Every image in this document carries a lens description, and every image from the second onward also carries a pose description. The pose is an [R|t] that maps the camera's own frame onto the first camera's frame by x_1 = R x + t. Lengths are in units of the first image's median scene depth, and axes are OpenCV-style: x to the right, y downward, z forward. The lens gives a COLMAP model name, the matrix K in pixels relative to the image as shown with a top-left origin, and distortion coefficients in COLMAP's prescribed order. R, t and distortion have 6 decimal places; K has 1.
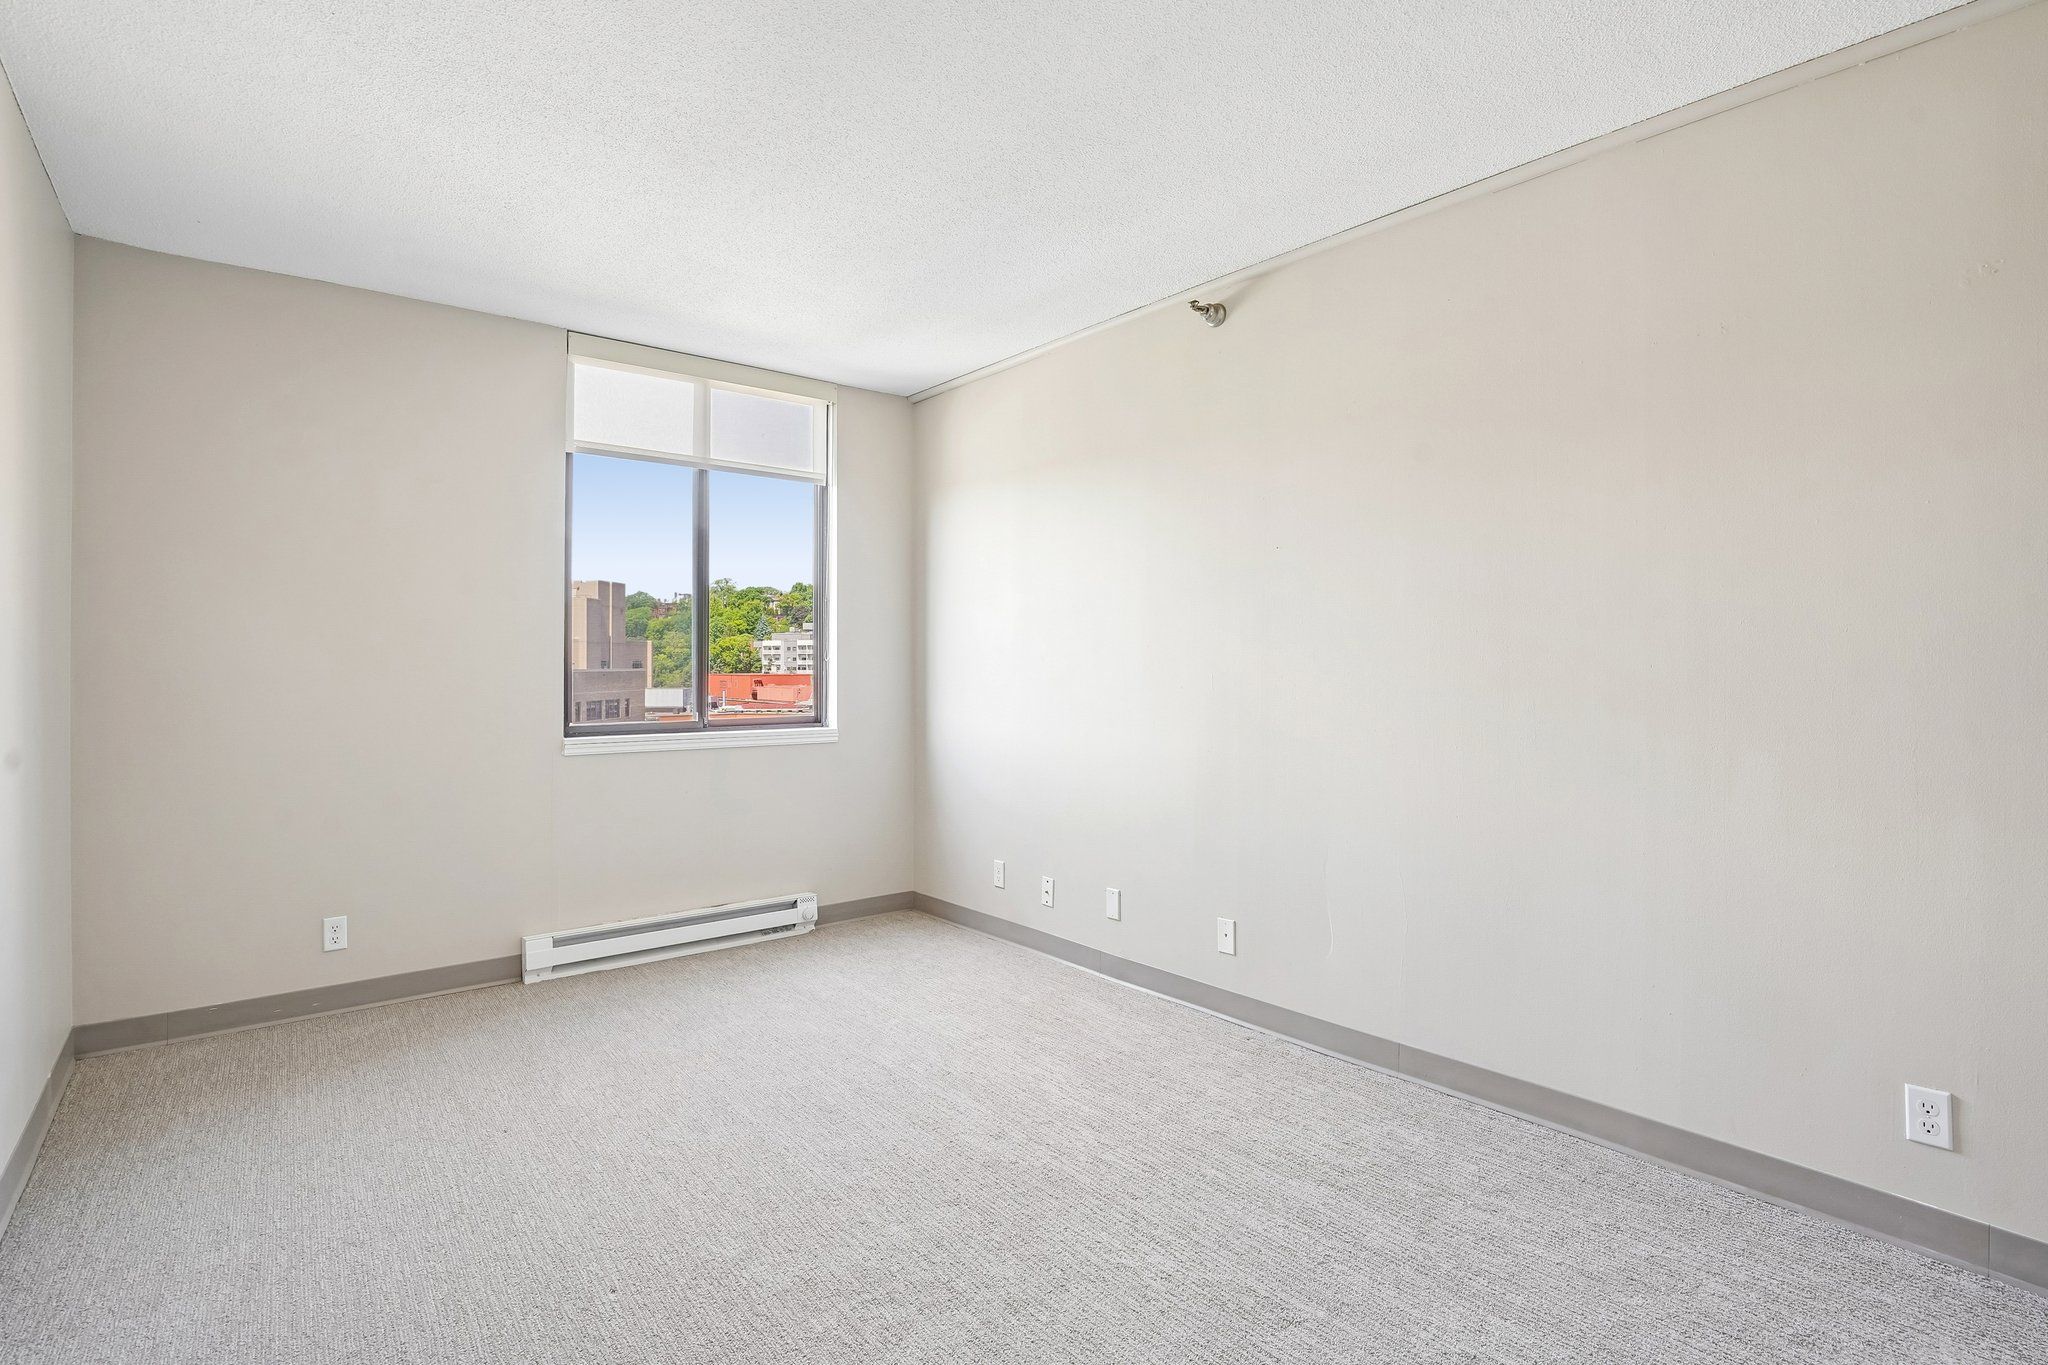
lens RADIAL K [[966.7, 0, 1024.0], [0, 966.7, 682.5], [0, 0, 1]] dist [-0.016470, 0.001374]
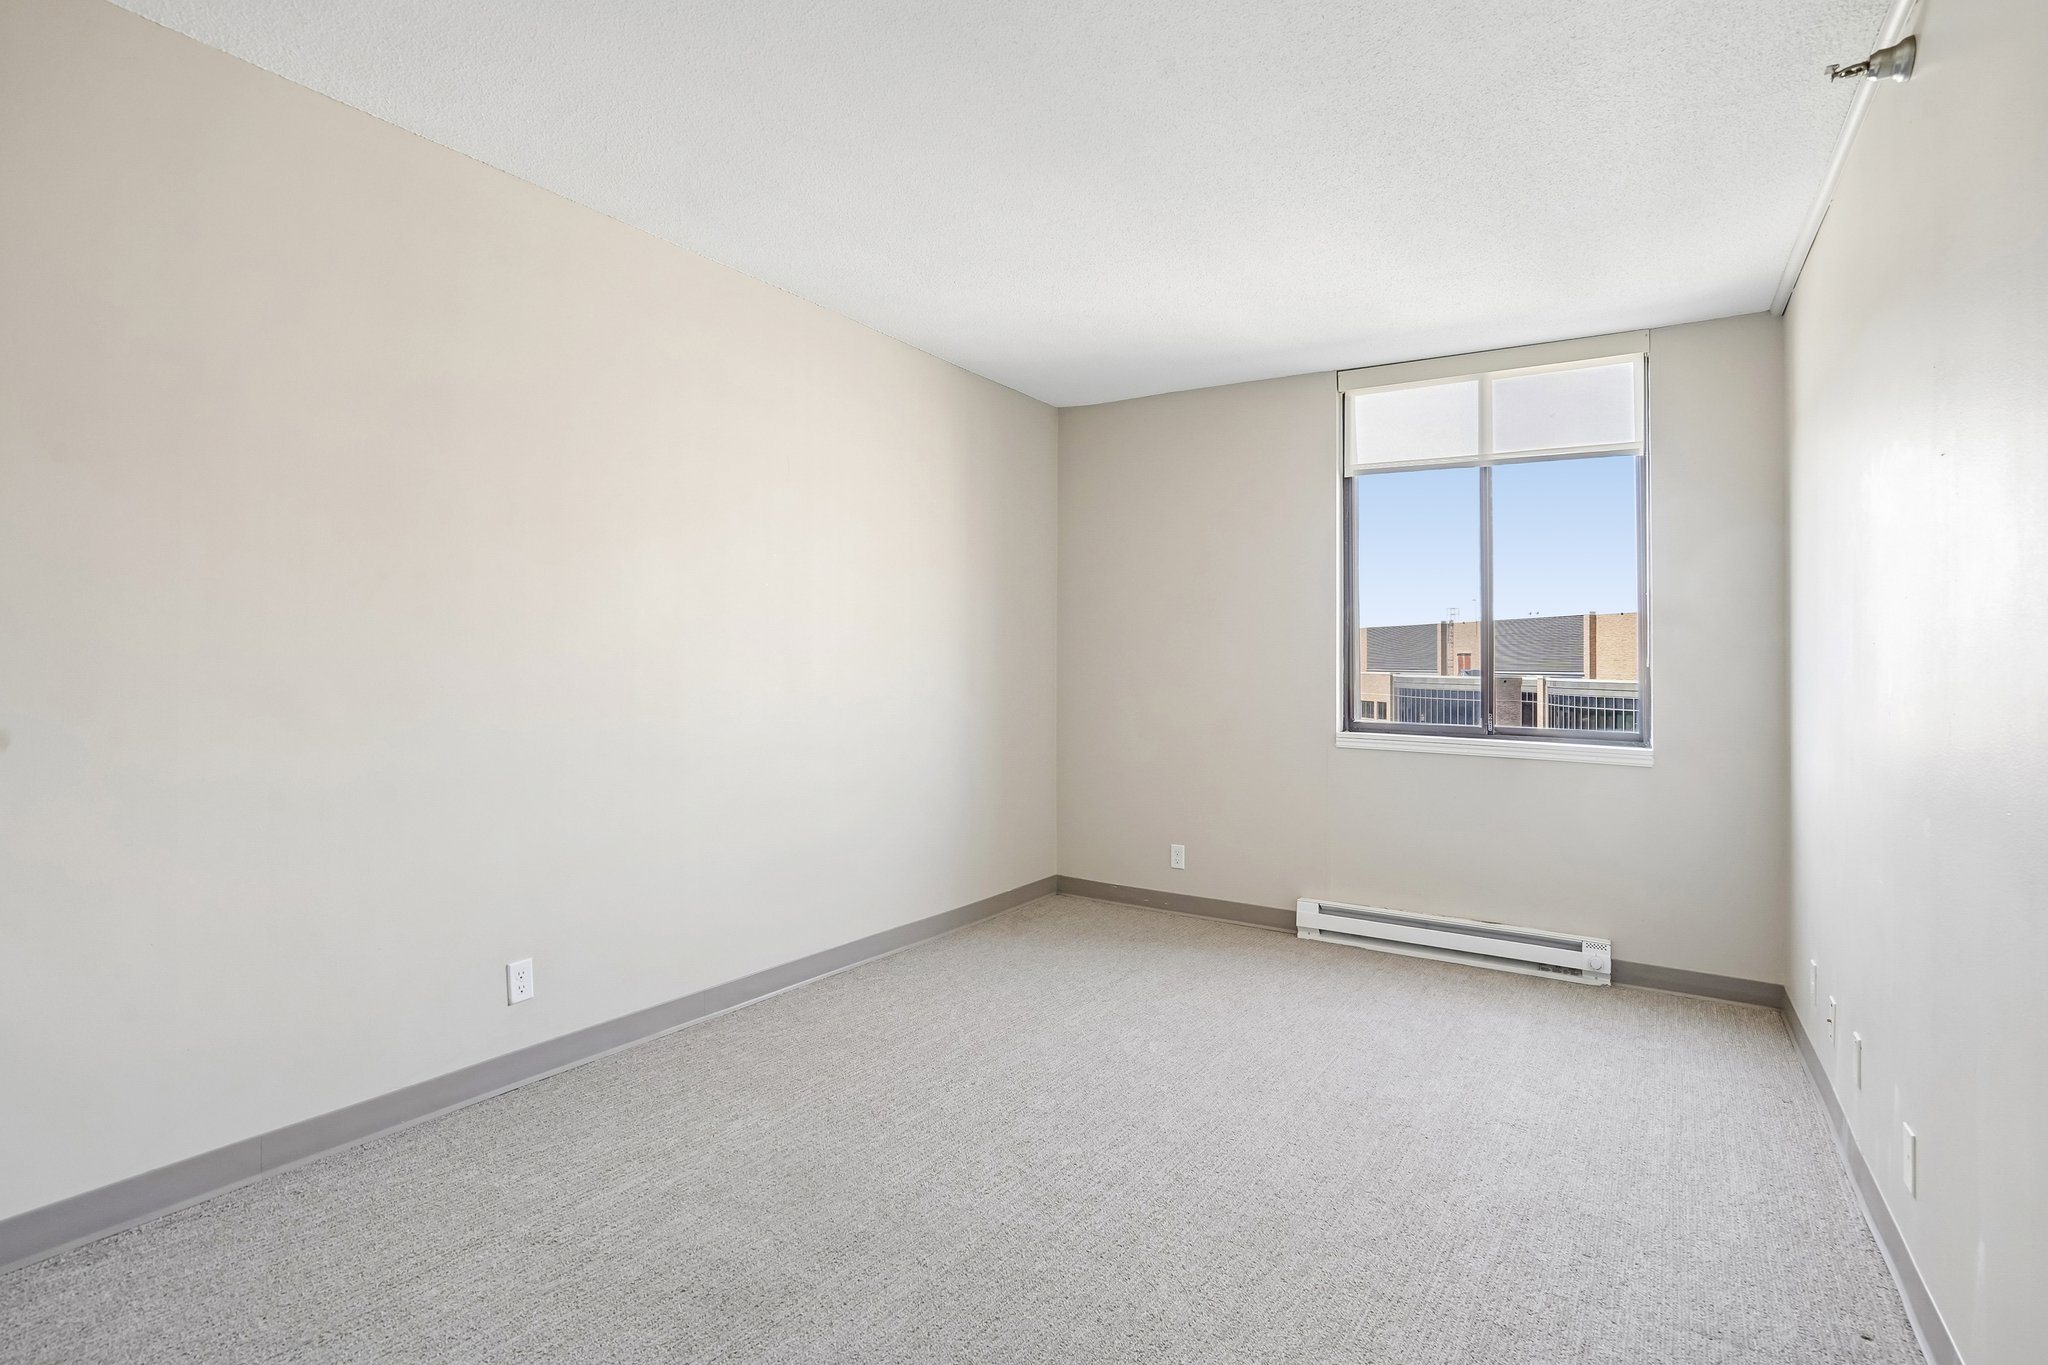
lens RADIAL K [[966.7, 0, 1024.0], [0, 966.7, 682.5], [0, 0, 1]] dist [-0.016470, 0.001374]
pose [[0.334313, 0.018796, -0.942275, 0.451895], [-0.035274, 0.999350, 0.007419, 0.004421], [0.941802, 0.030757, 0.334759, 0.263553]]
